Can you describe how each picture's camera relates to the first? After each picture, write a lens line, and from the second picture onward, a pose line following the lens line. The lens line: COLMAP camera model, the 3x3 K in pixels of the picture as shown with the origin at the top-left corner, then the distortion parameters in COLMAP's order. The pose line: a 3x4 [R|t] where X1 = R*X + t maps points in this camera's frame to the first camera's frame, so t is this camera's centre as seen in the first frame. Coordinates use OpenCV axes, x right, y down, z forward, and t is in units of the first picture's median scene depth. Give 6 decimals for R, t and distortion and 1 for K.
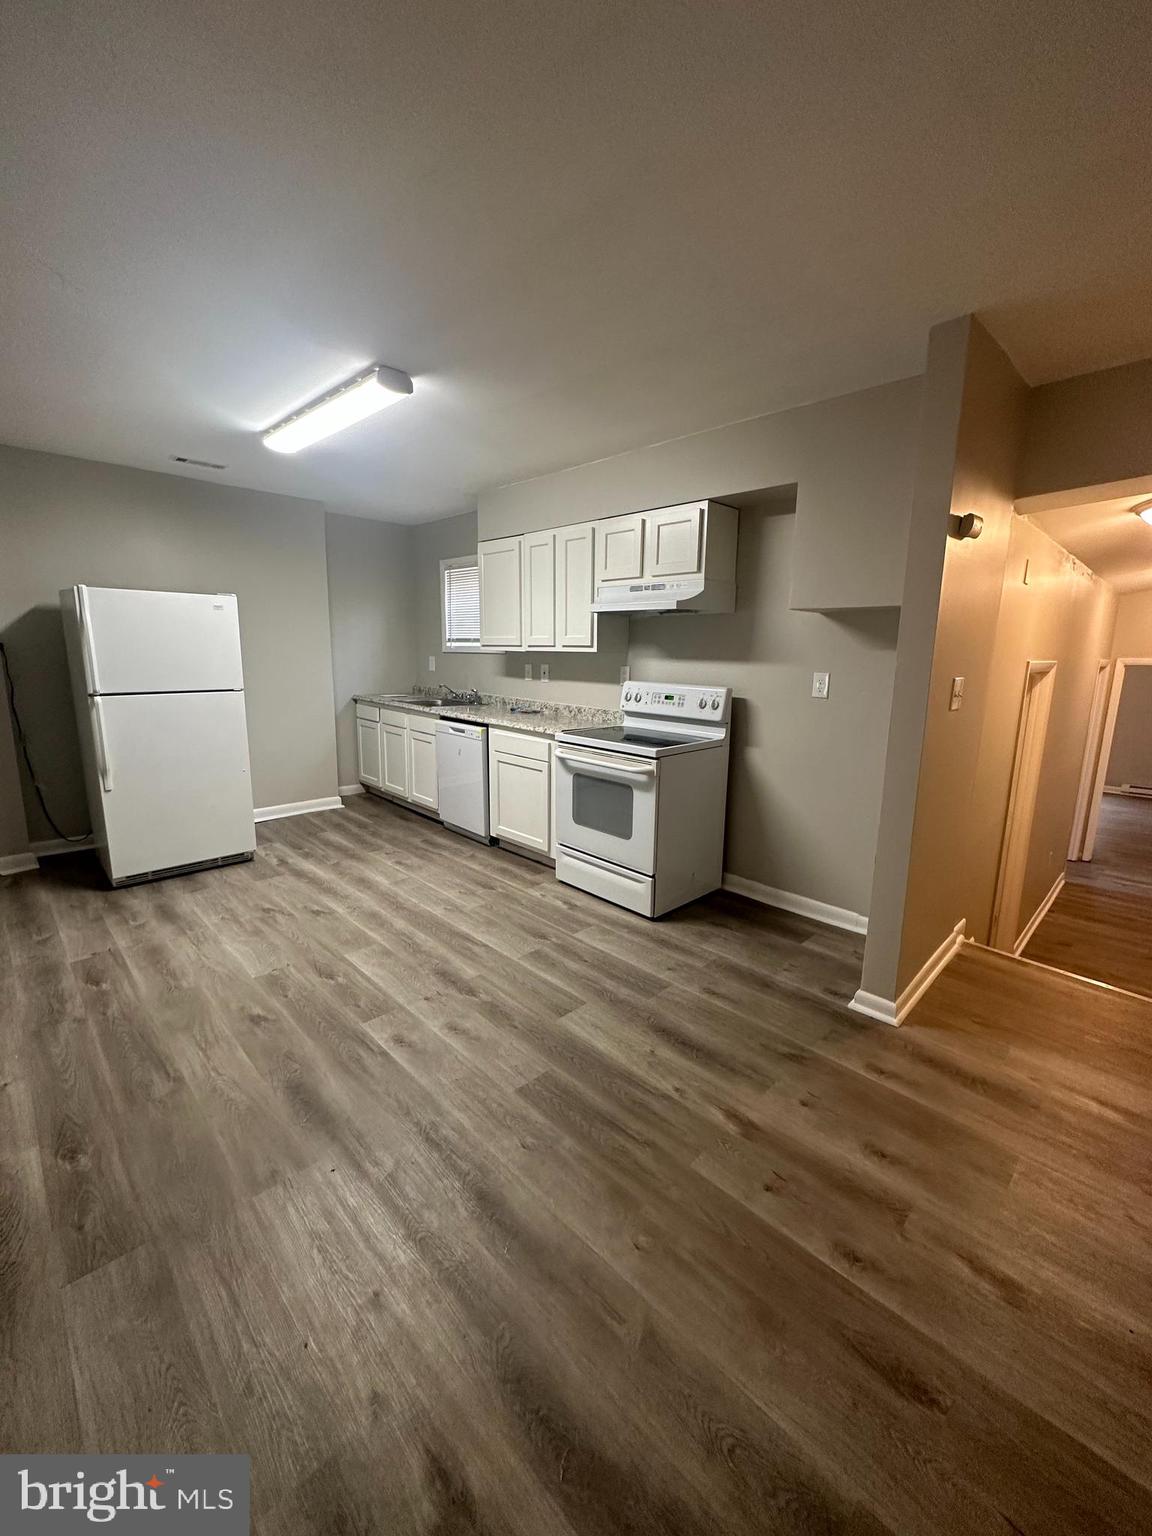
lens RADIAL K [[615.5, 0, 577.8], [0, 615.5, 766.4], [0, 0, 1]] dist [-0.001716, 0.002756]
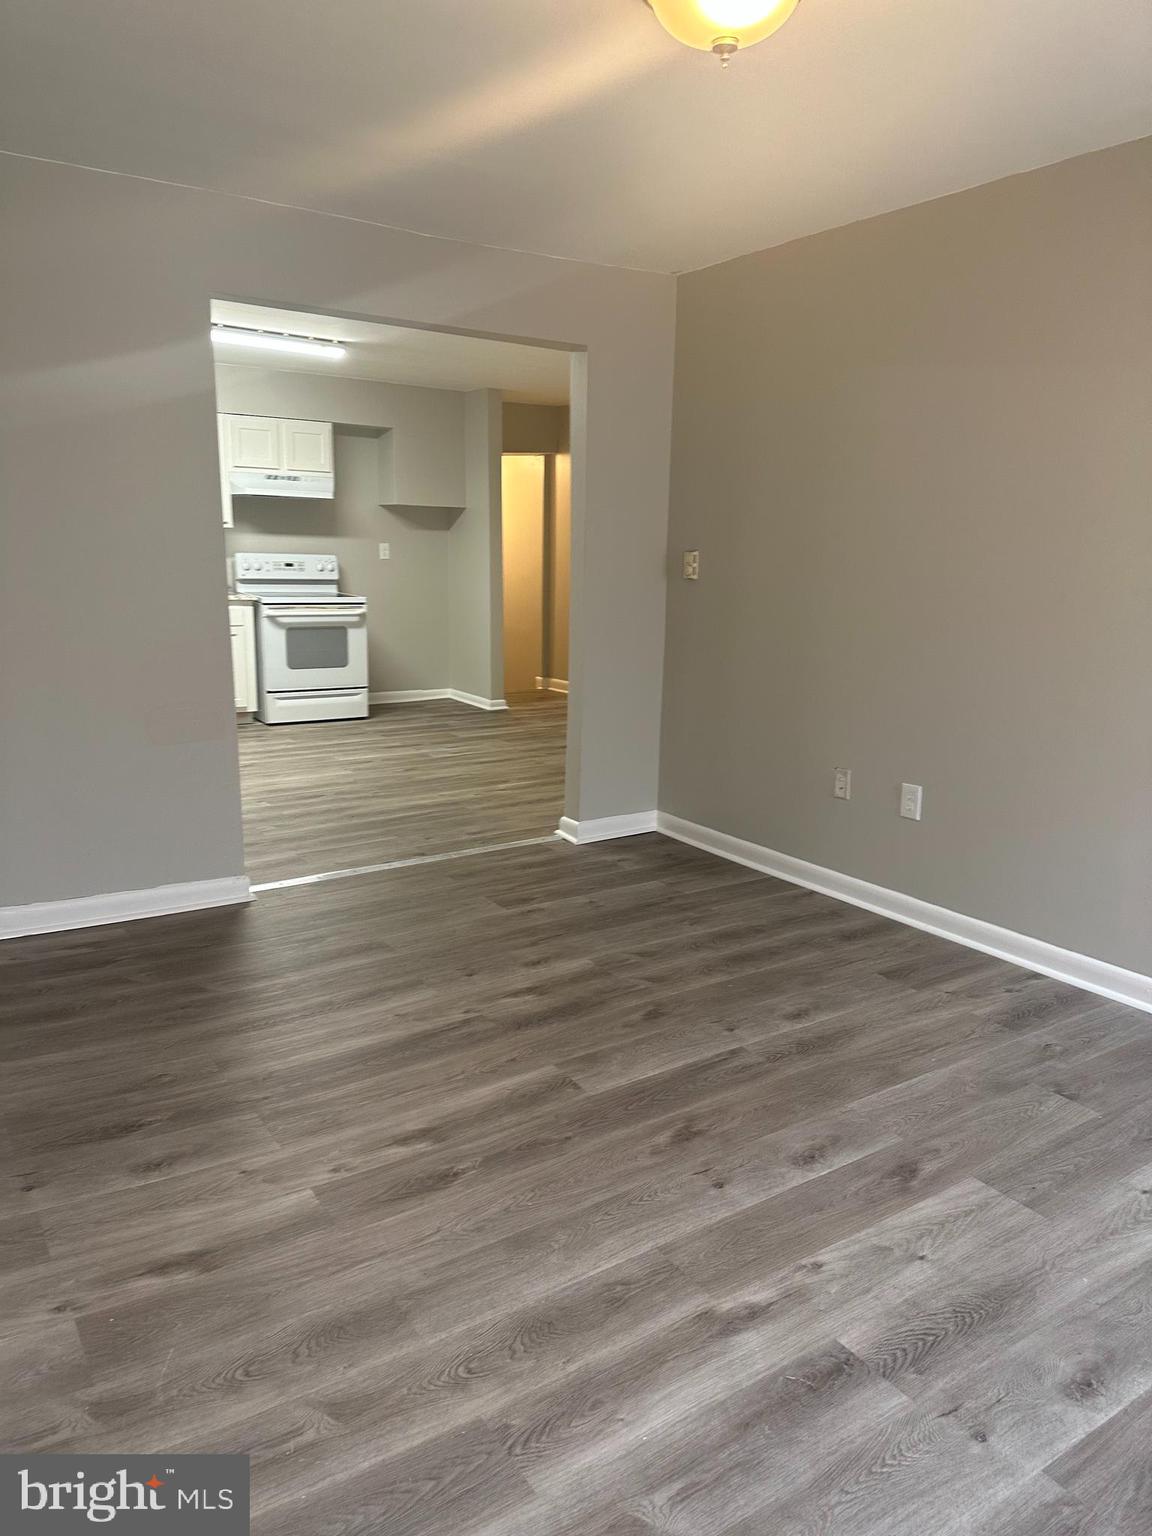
lens RADIAL K [[1066.7, 0, 572.1], [0, 1066.7, 788.8], [0, 0, 1]] dist [0.084283, -0.081862]
pose [[0.182586, -0.232723, 0.955250, -2.199644], [0.167130, 0.964789, 0.203102, -0.021372], [-0.968881, 0.122568, 0.215052, 0.008333]]
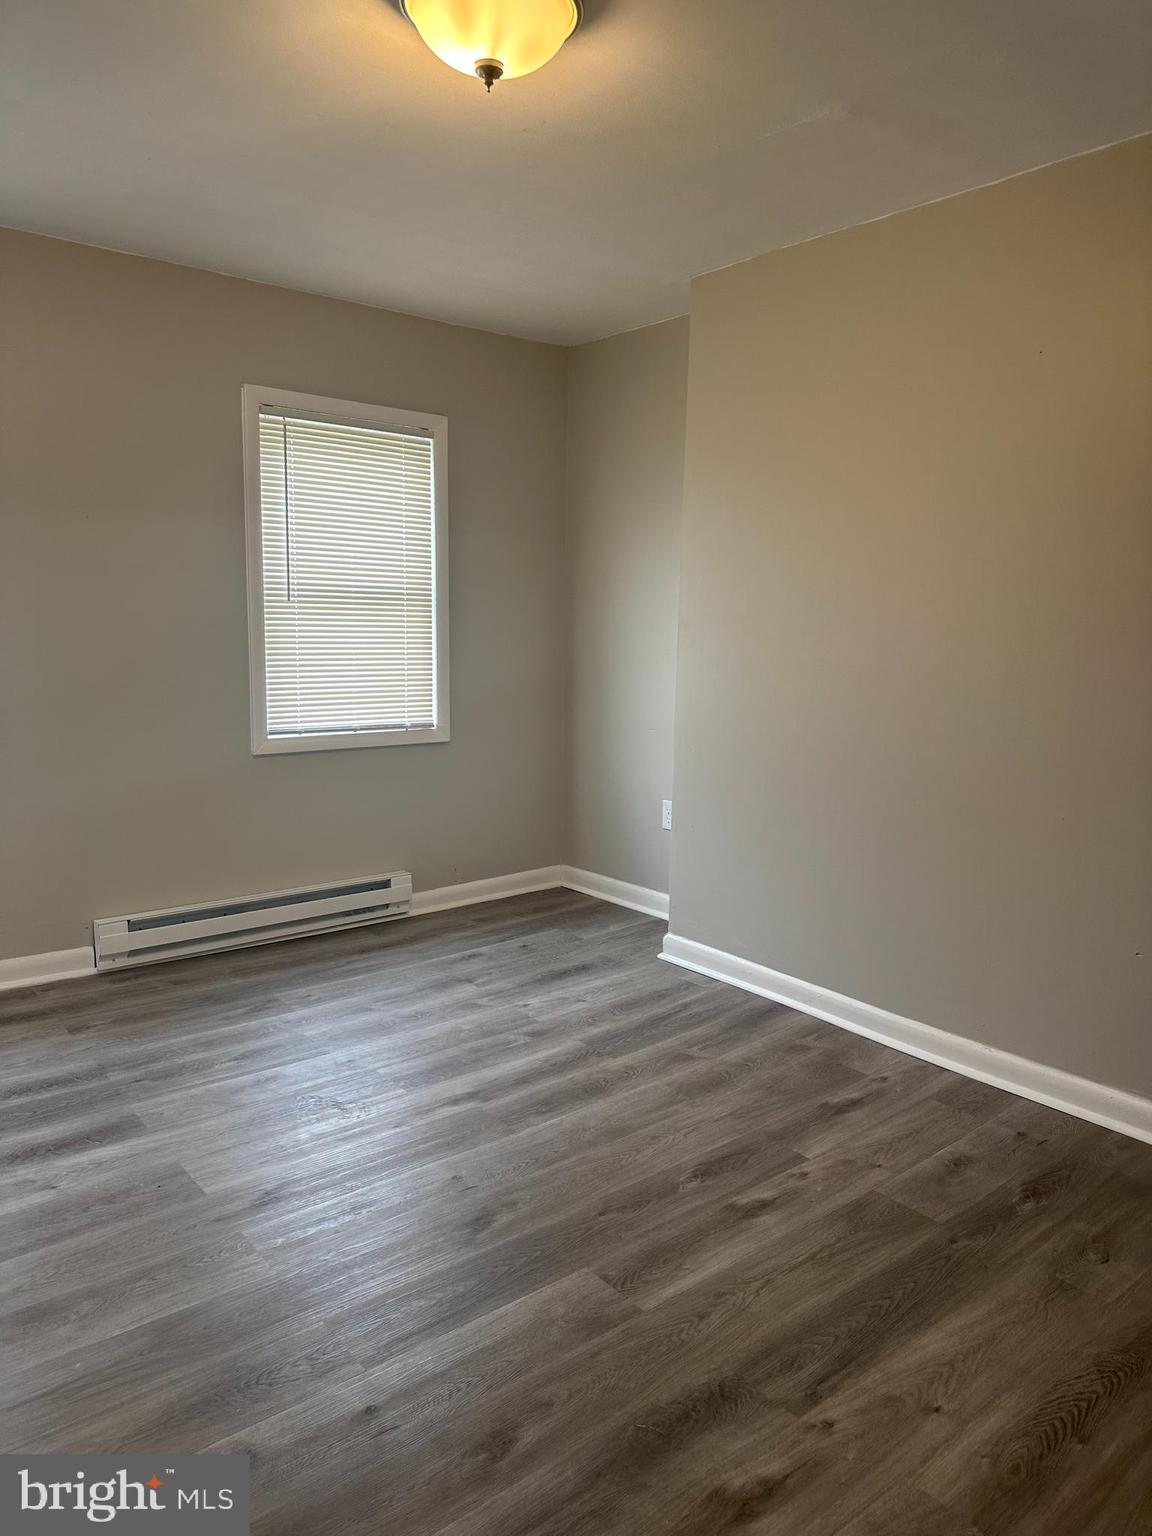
lens RADIAL K [[1084.2, 0, 584.8], [0, 1084.2, 775.4], [0, 0, 1]] dist [0.089906, -0.082067]
pose [[-0.076825, 0.143094, -0.986723, -0.822575], [-0.204664, 0.966310, 0.156069, -0.032977], [0.975813, 0.213936, -0.044950, 0.164518]]
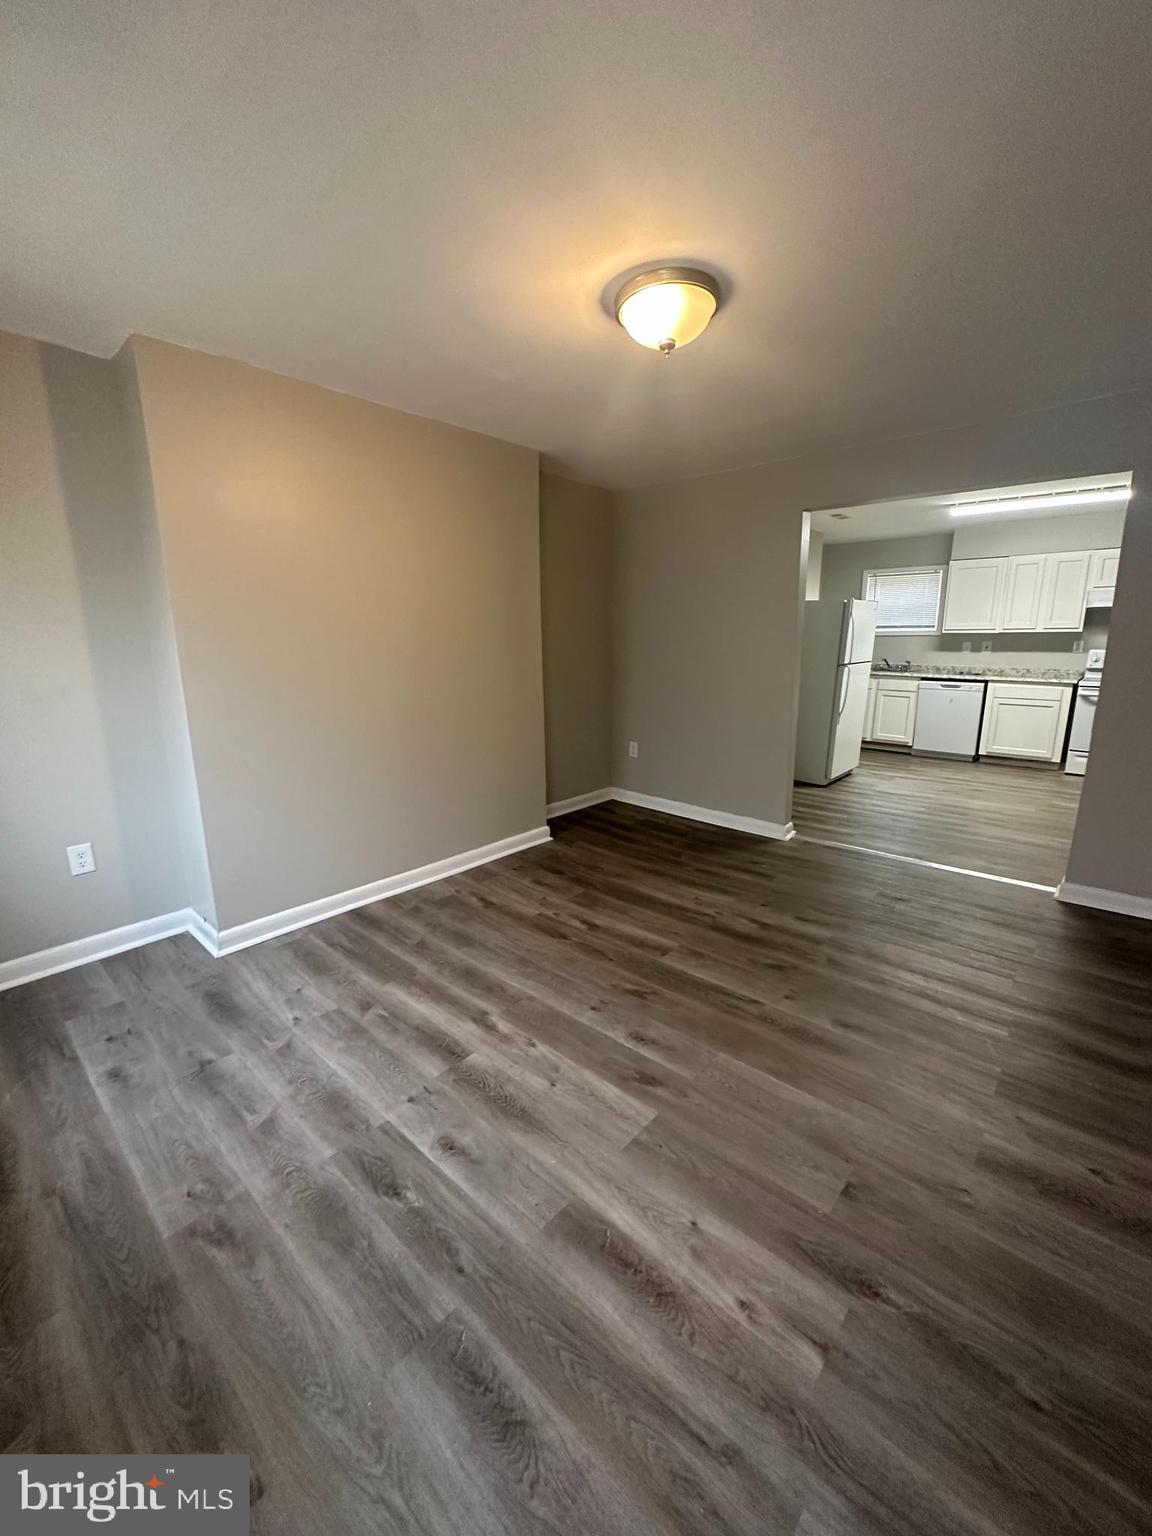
lens RADIAL K [[615.5, 0, 577.8], [0, 615.5, 766.4], [0, 0, 1]] dist [-0.001716, 0.002756]
pose [[0.997268, -0.036118, 0.064434, -1.614076], [0.034757, 0.999151, 0.022111, 0.097130], [-0.065178, -0.019811, 0.997677, -0.602333]]
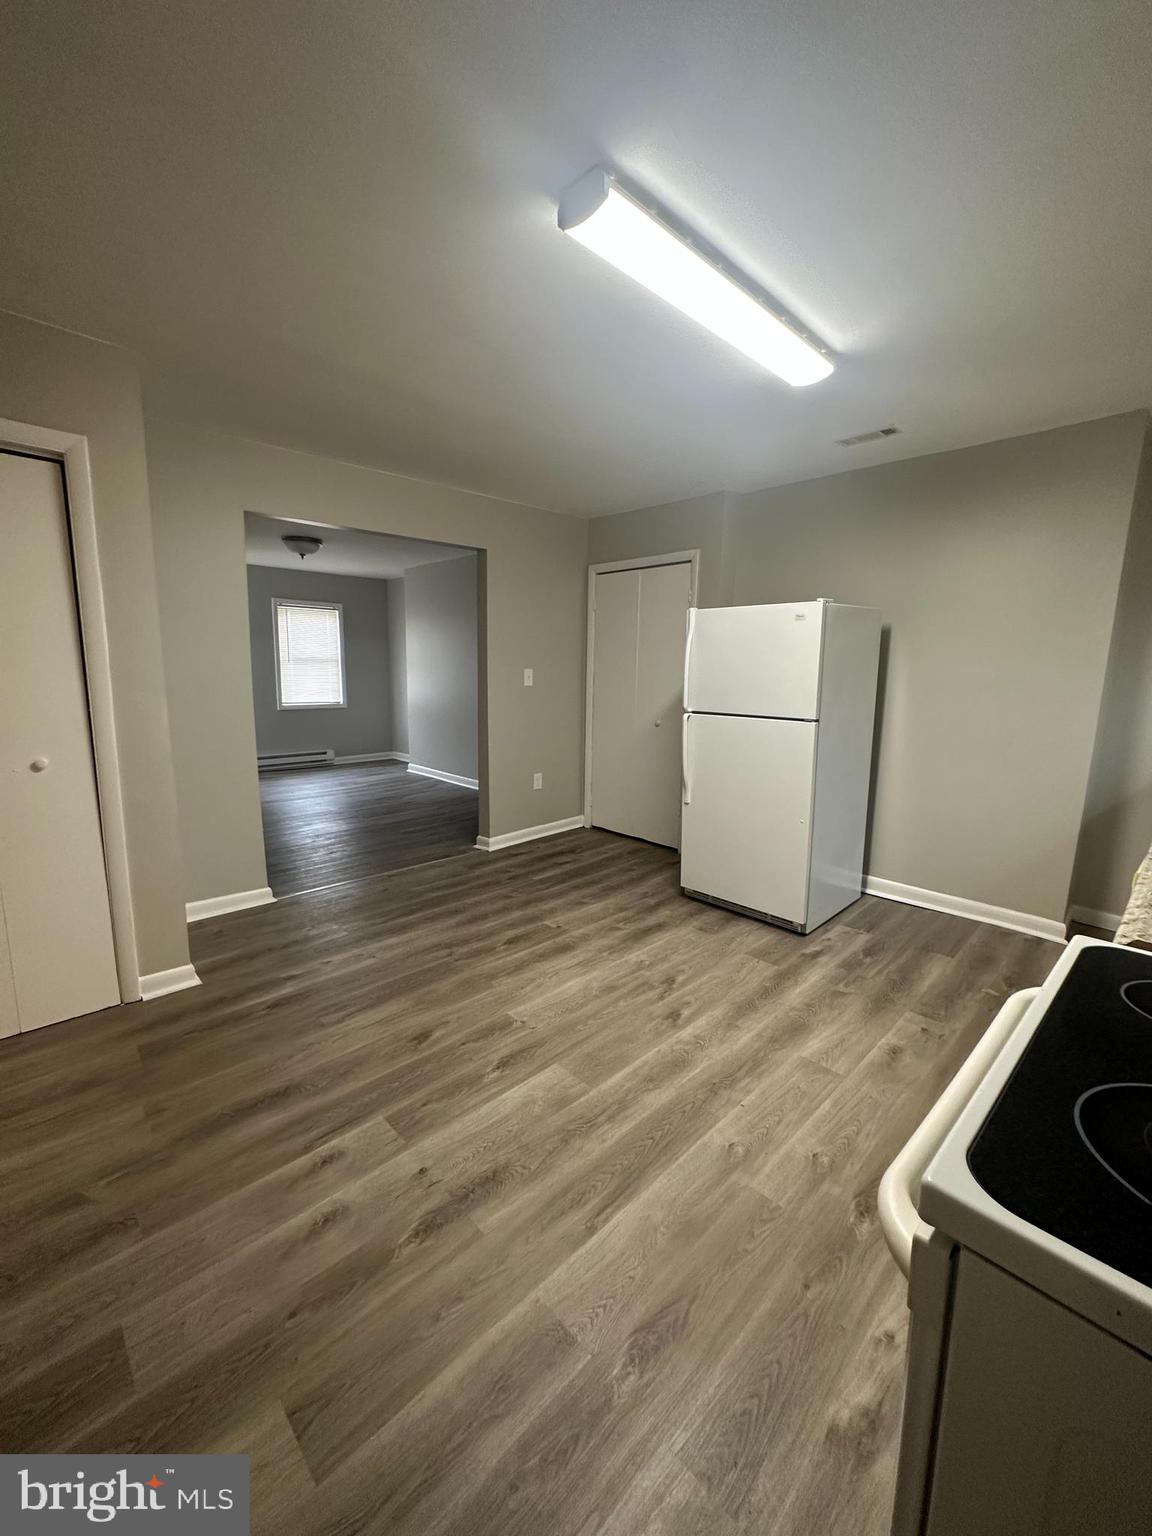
lens RADIAL K [[615.5, 0, 577.8], [0, 615.5, 766.4], [0, 0, 1]] dist [-0.001716, 0.002756]
pose [[-0.001694, 0.146870, -0.989154, 0.268749], [-0.203539, 0.968399, 0.144137, -0.138114], [0.979065, 0.201575, 0.028253, 0.804609]]
